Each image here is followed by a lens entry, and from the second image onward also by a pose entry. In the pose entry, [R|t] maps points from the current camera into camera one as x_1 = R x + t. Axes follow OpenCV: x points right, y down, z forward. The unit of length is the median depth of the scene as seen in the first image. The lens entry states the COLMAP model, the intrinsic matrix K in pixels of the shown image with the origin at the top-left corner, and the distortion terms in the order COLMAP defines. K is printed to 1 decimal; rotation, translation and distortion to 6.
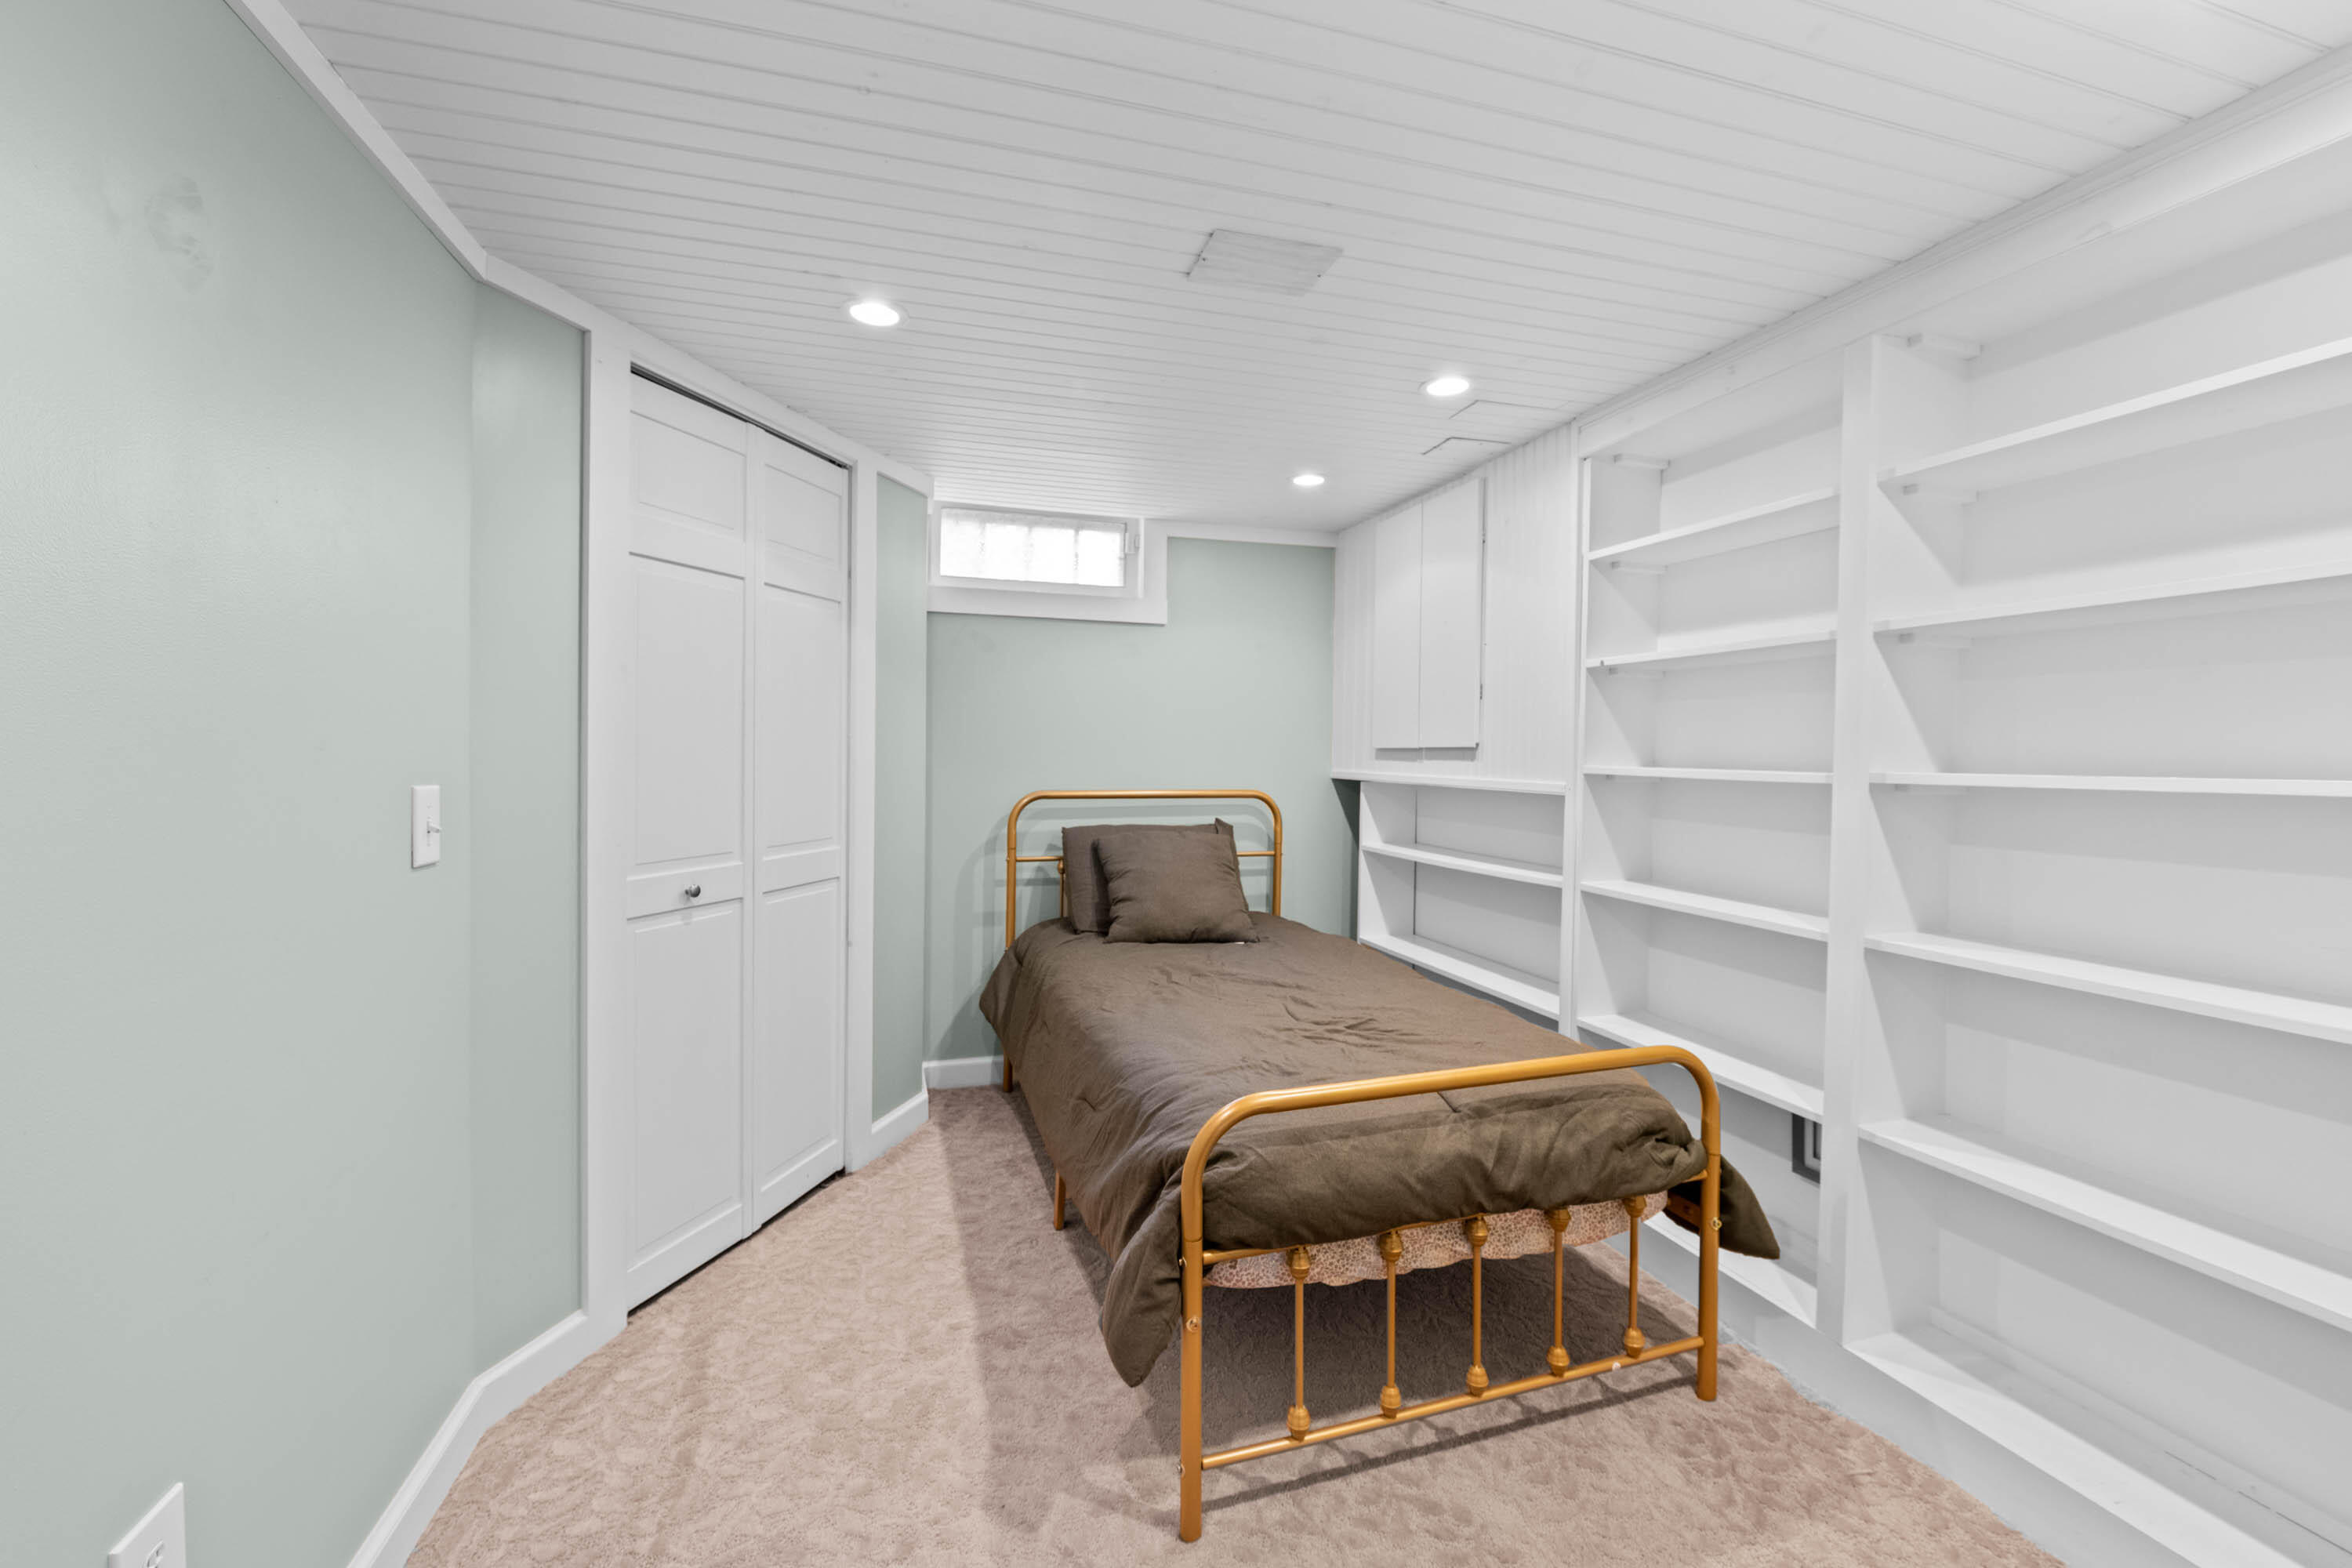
lens RADIAL K [[923.6, 0, 1183.2], [0, 923.6, 768.1], [0, 0, 1]] dist [-0.011163, -0.000928]
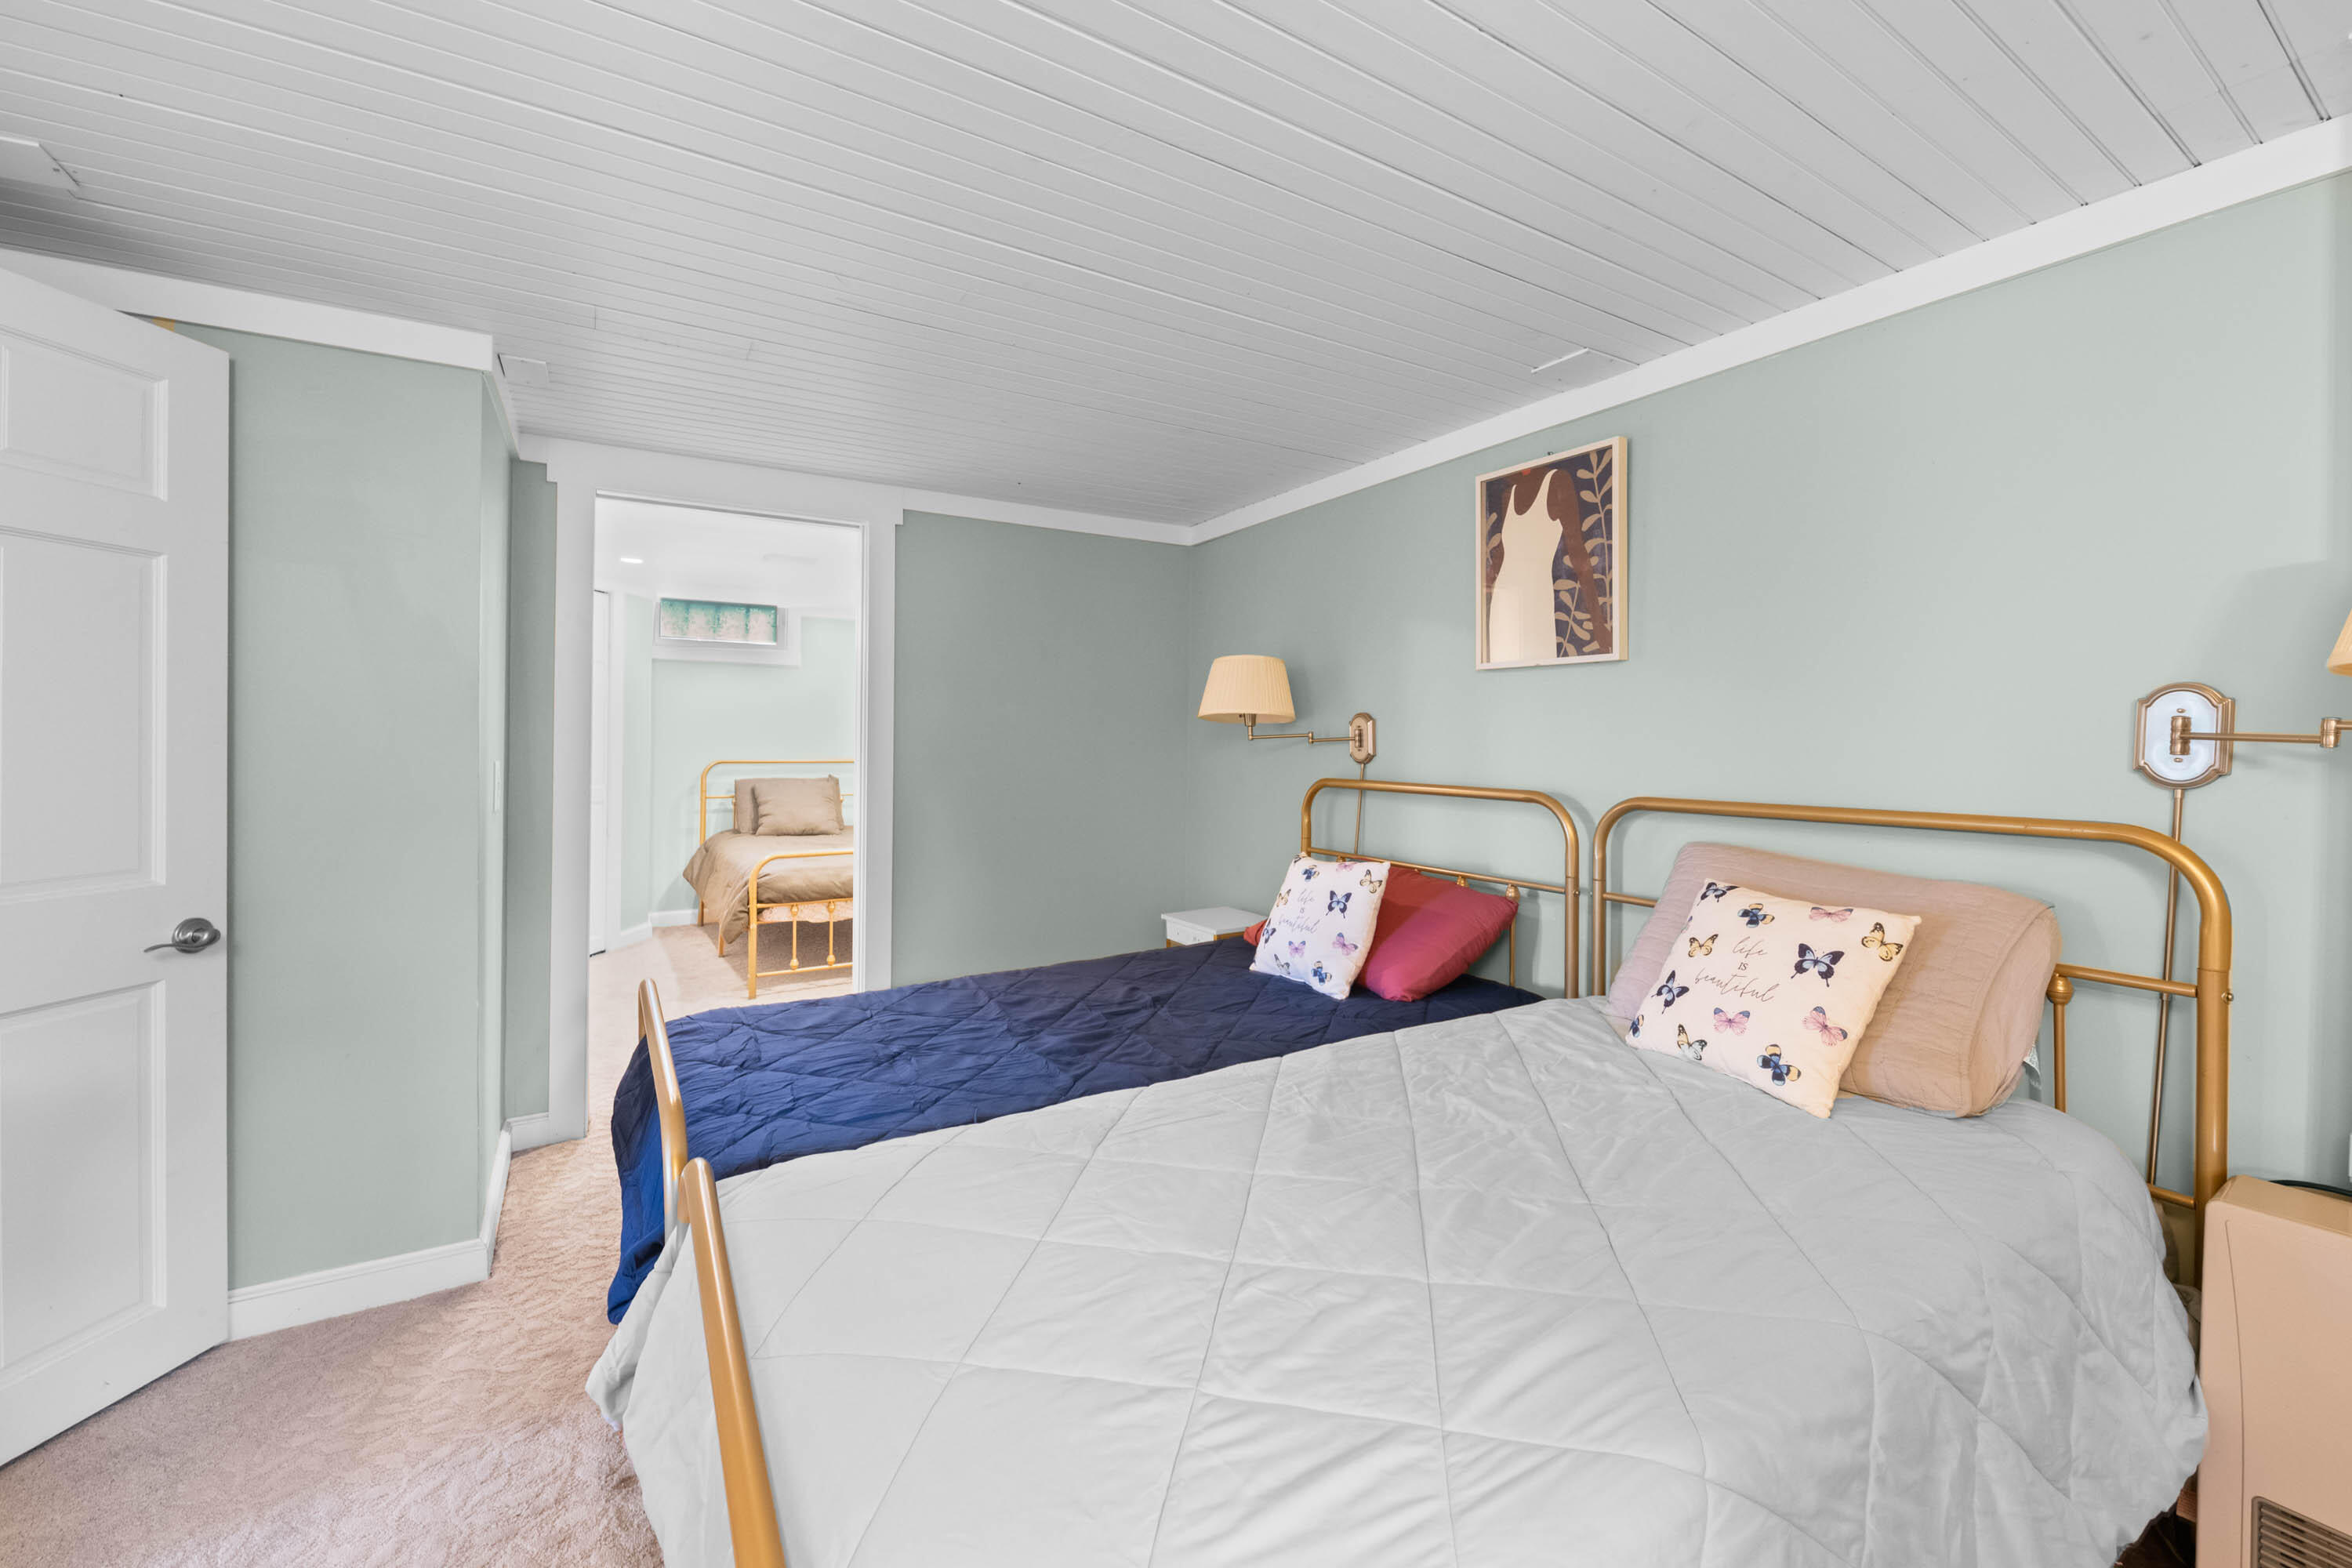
lens RADIAL K [[923.6, 0, 1183.1], [0, 923.6, 730.4], [0, 0, 1]] dist [-0.011163, -0.000928]
pose [[0.965561, -0.002033, 0.260169, 0.269194], [0.008023, 0.999727, -0.021962, 0.015093], [-0.260053, 0.023293, 0.965313, -1.055138]]
